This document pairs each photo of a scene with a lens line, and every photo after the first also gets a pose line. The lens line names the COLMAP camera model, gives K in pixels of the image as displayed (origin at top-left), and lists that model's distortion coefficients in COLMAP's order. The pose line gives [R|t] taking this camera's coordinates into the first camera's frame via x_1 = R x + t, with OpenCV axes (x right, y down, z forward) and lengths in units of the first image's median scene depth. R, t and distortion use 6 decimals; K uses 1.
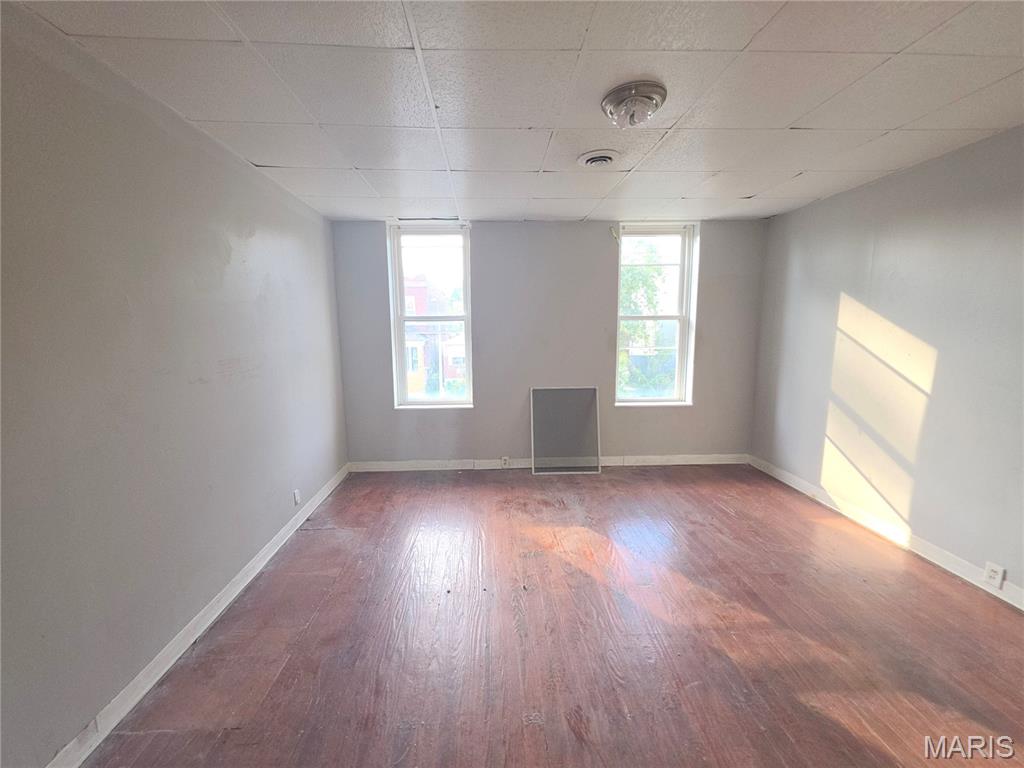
lens RADIAL K [[411.5, 0, 506.9], [0, 411.5, 383.9], [0, 0, 1]] dist [0.000034, 0.000017]
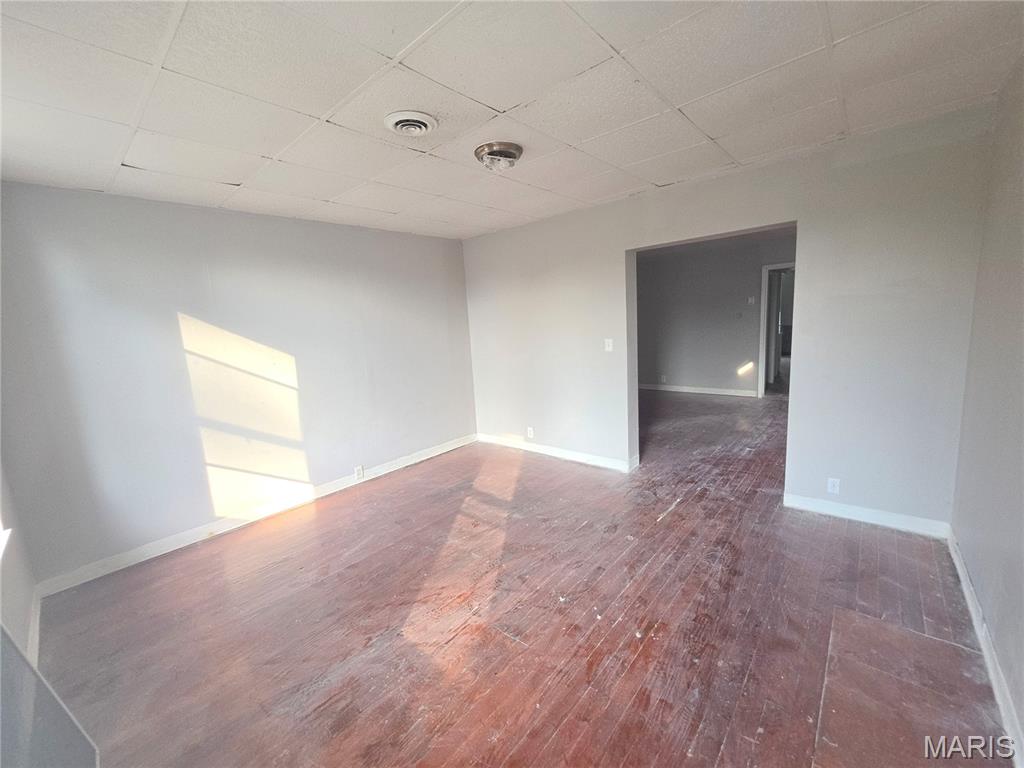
lens RADIAL K [[411.5, 0, 507.2], [0, 411.5, 386.4], [0, 0, 1]] dist [0.000034, 0.000017]
pose [[-0.719562, -0.054300, 0.692302, -0.393955], [0.168449, 0.953515, 0.249869, -0.181635], [-0.673688, 0.296414, -0.676966, 1.256766]]
